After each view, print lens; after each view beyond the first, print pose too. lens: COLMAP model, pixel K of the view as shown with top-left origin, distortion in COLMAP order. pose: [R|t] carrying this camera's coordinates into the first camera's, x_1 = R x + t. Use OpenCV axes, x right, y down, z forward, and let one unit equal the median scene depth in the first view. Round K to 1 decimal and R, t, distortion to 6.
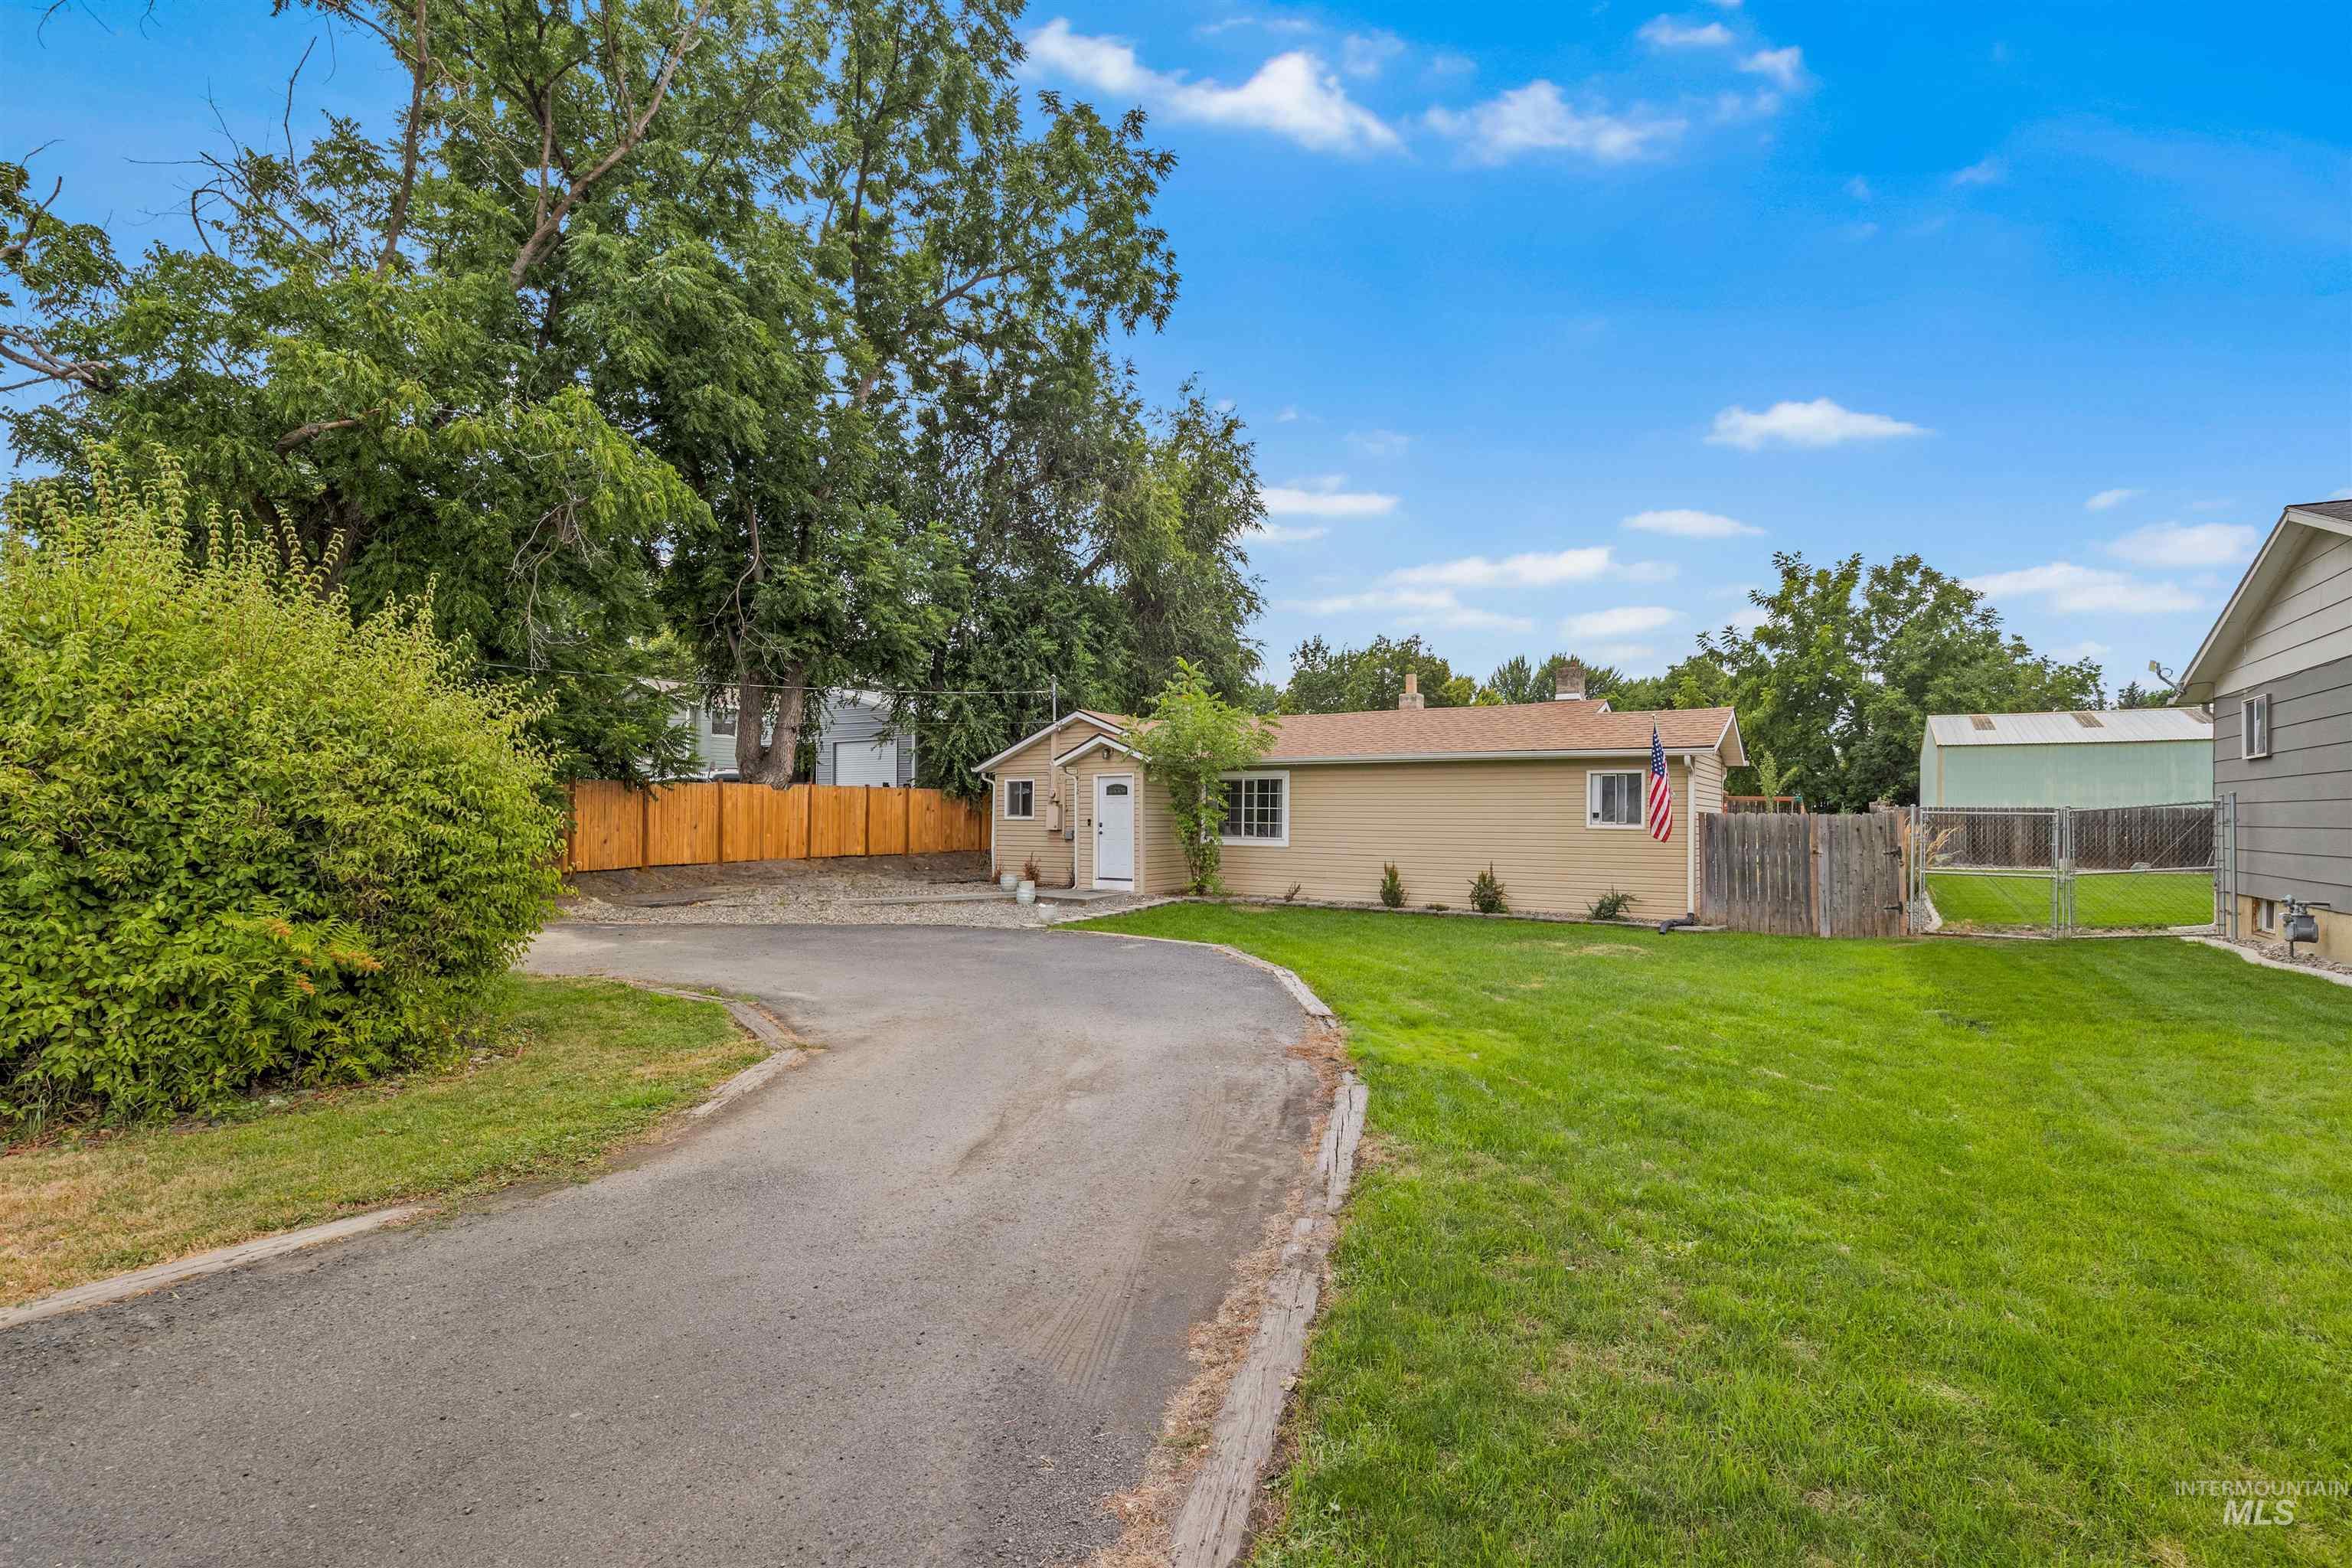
lens RADIAL K [[1069.5, 0, 1181.1], [0, 1069.5, 811.4], [0, 0, 1]] dist [-0.002565, 0.000294]
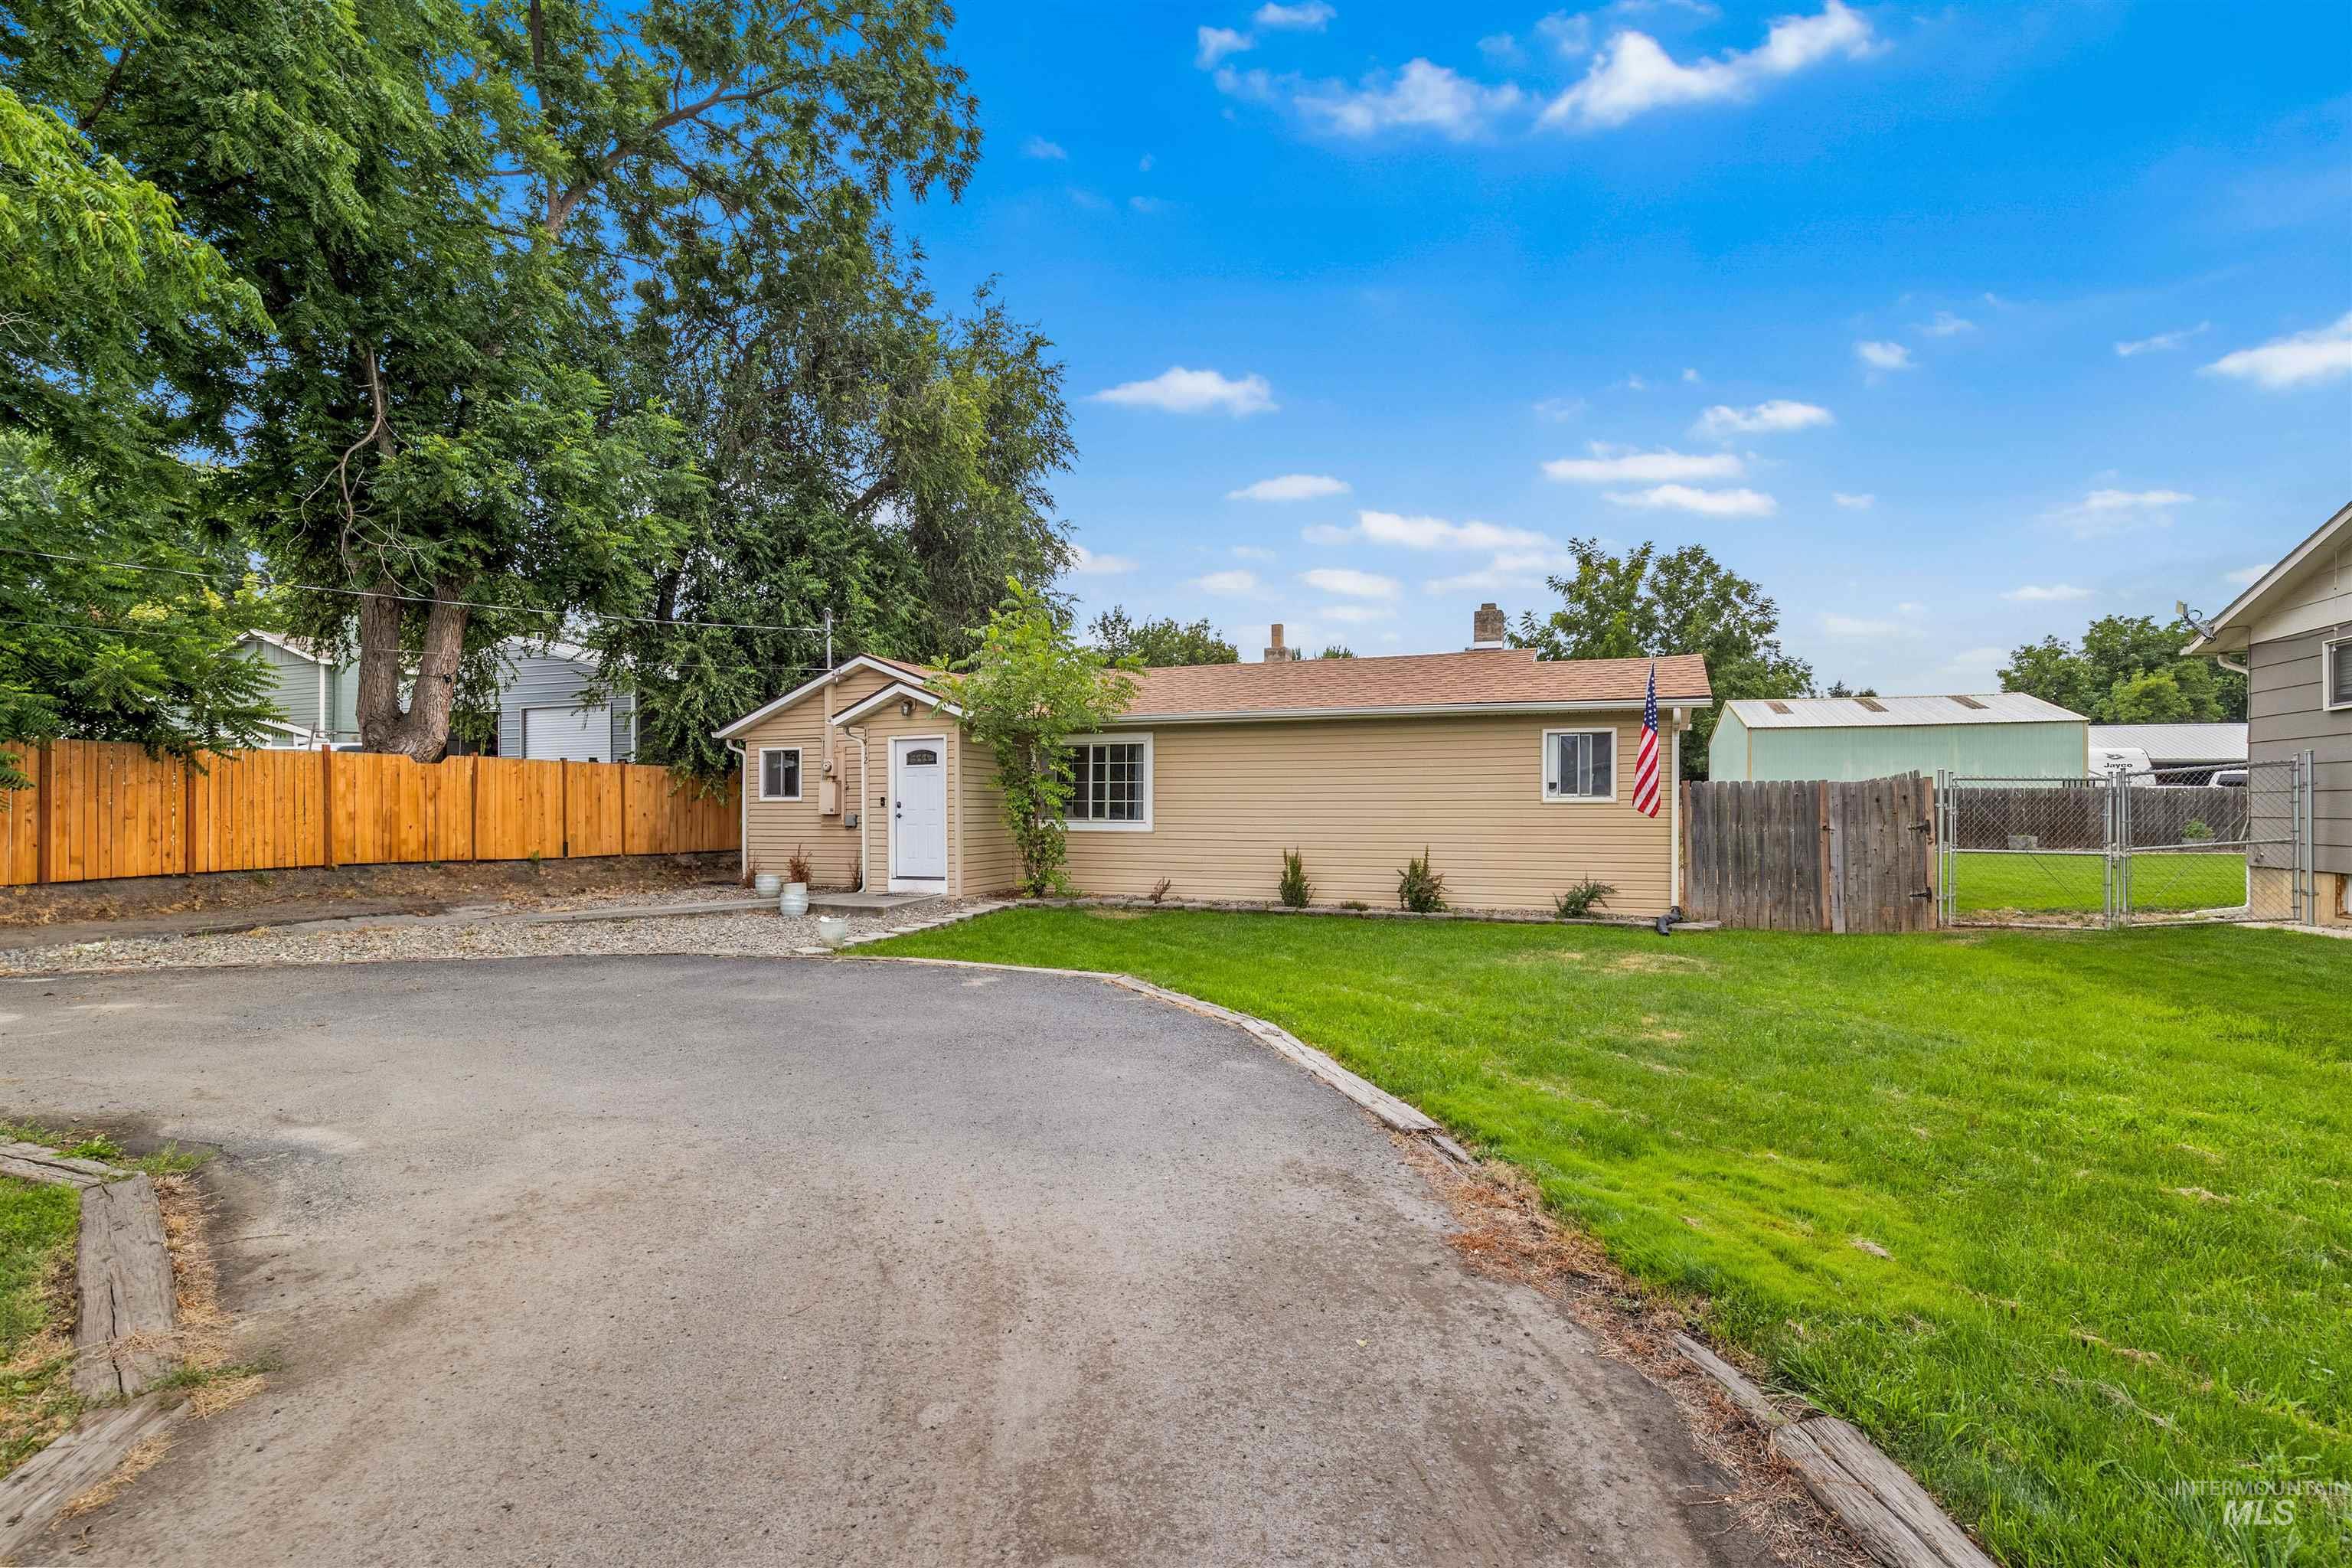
lens RADIAL K [[1084.5, 0, 1183.3], [0, 1084.5, 808.7], [0, 0, 1]] dist [-0.002221, 0.001032]
pose [[0.977030, -0.006143, 0.213011, -0.033618], [0.005484, 0.999978, 0.003685, 0.010524], [-0.213029, -0.002432, 0.977043, 0.176905]]
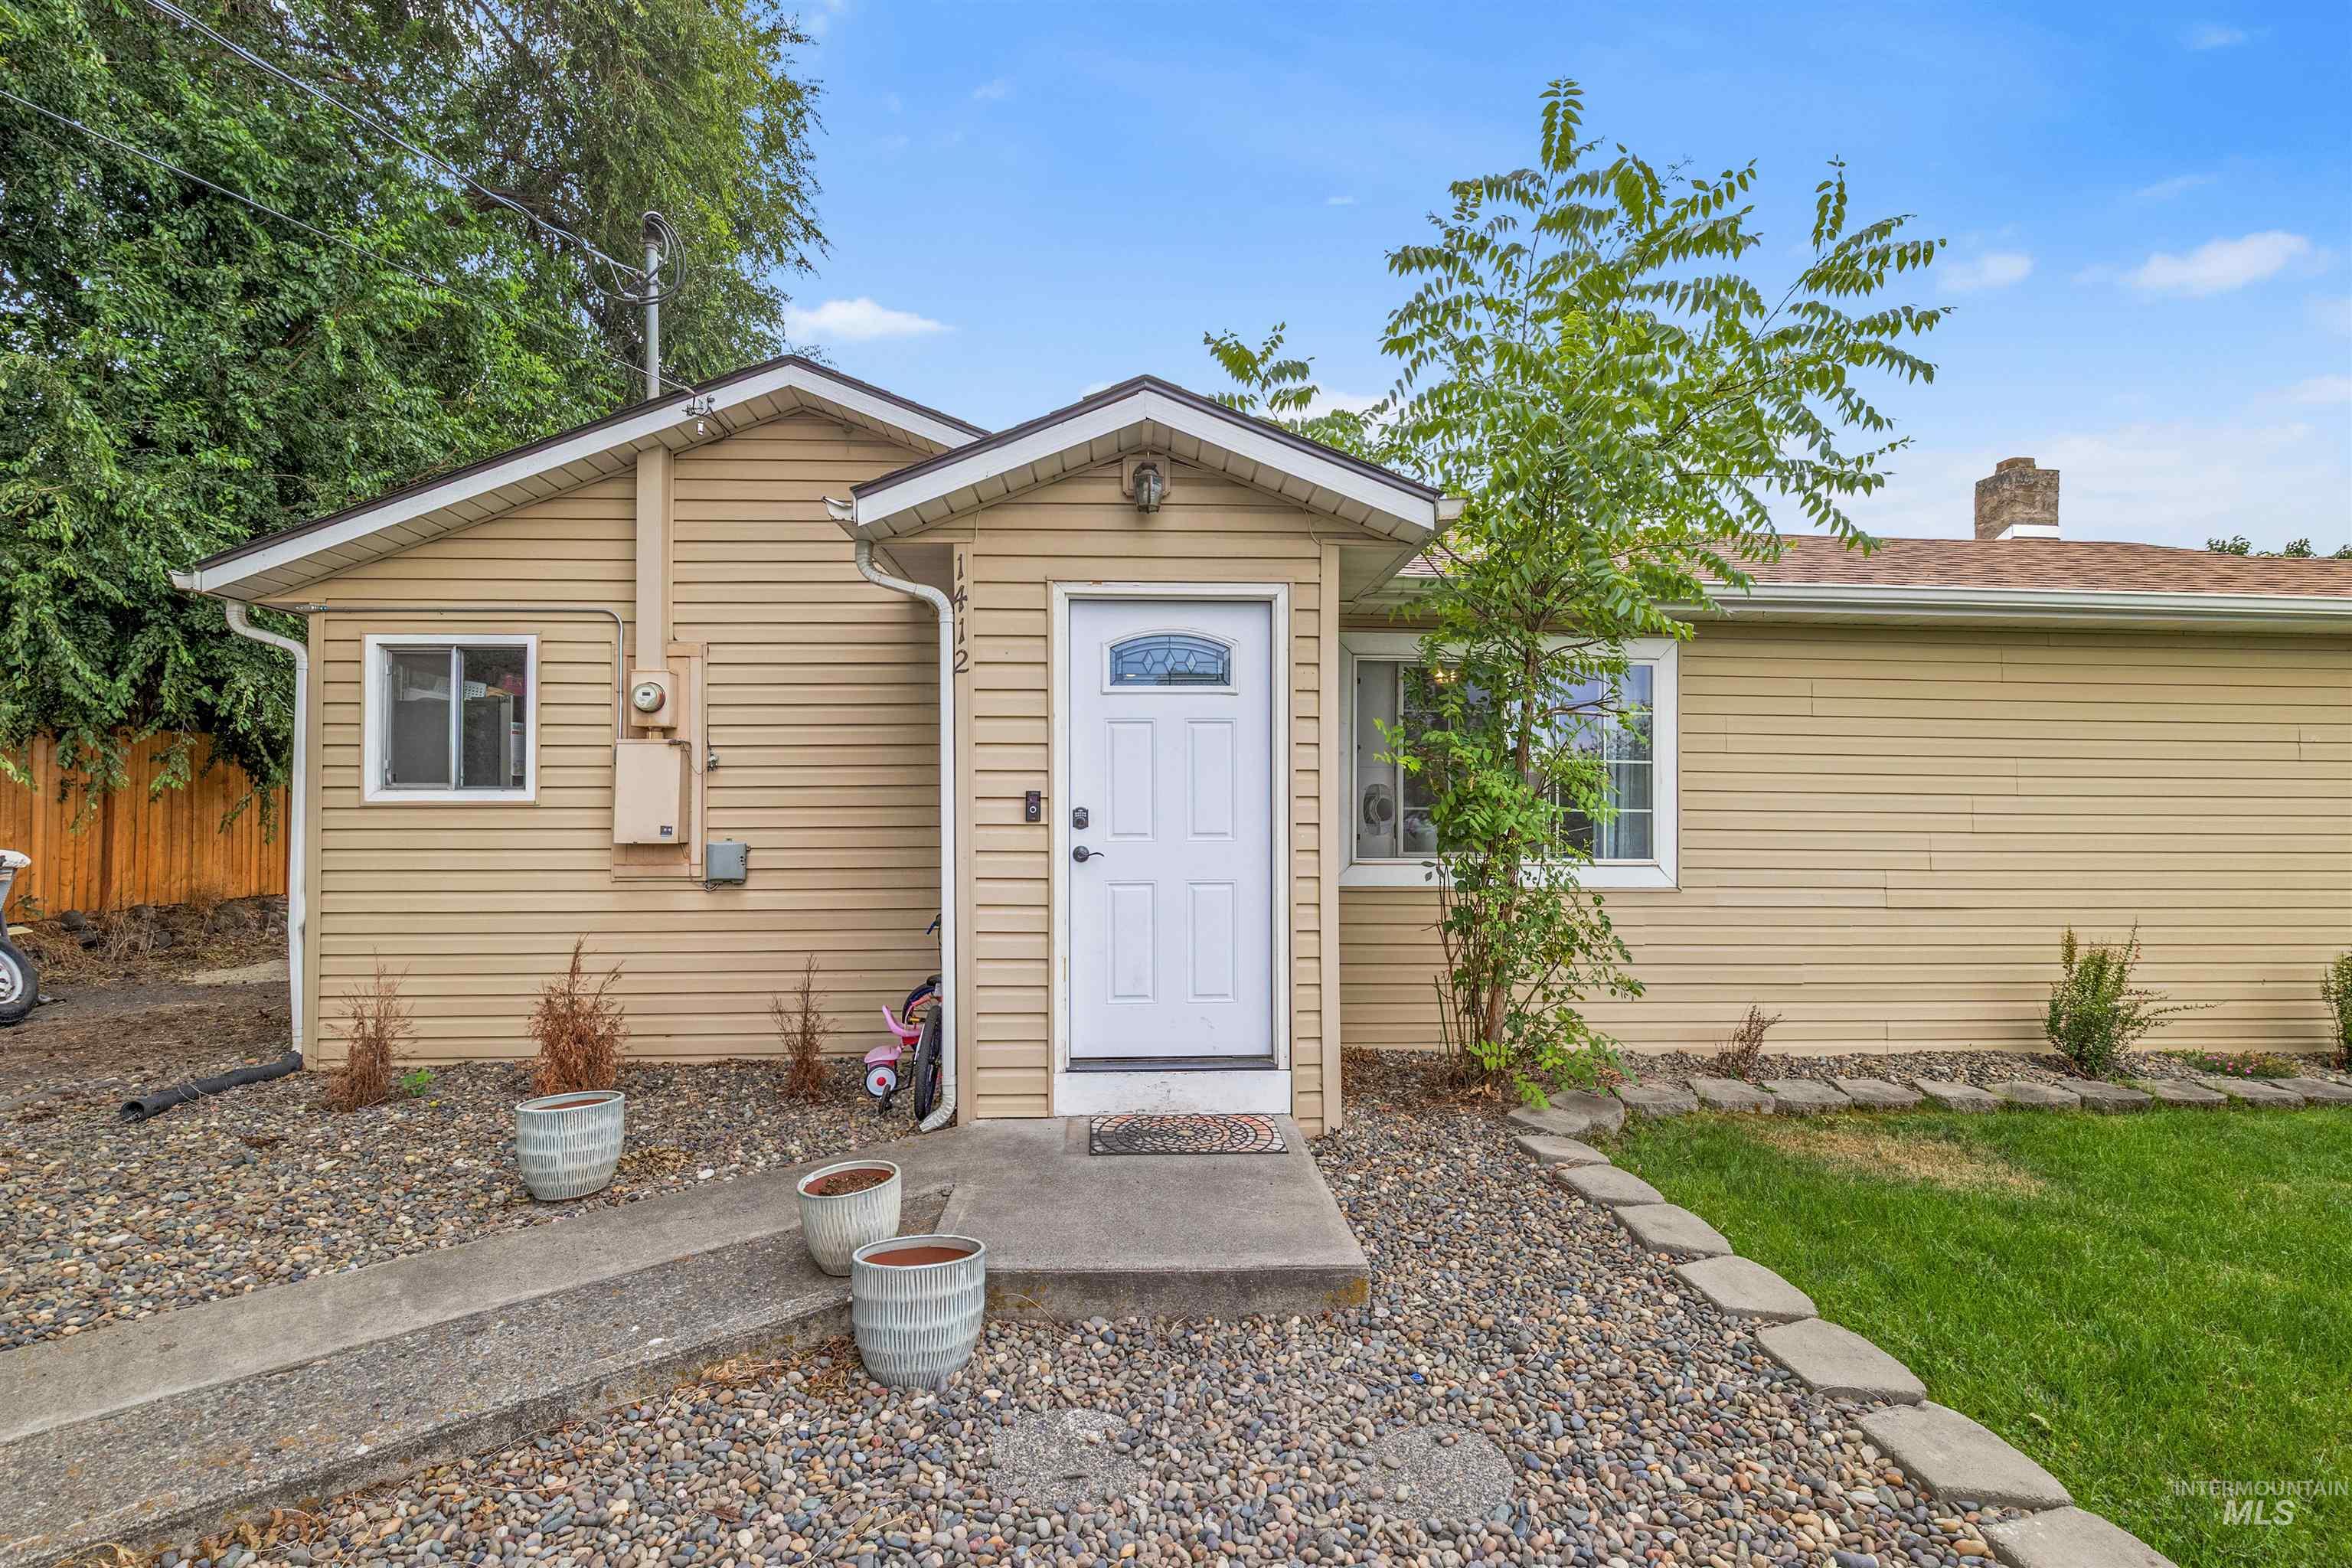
lens RADIAL K [[1095.0, 0, 1180.6], [0, 1095.0, 818.3], [0, 0, 1]] dist [-0.005885, 0.004899]
pose [[0.794398, -0.002605, 0.607392, -0.154674], [-0.000357, 0.999989, 0.004755, 0.008932], [-0.607398, -0.003994, 0.794388, 0.638227]]
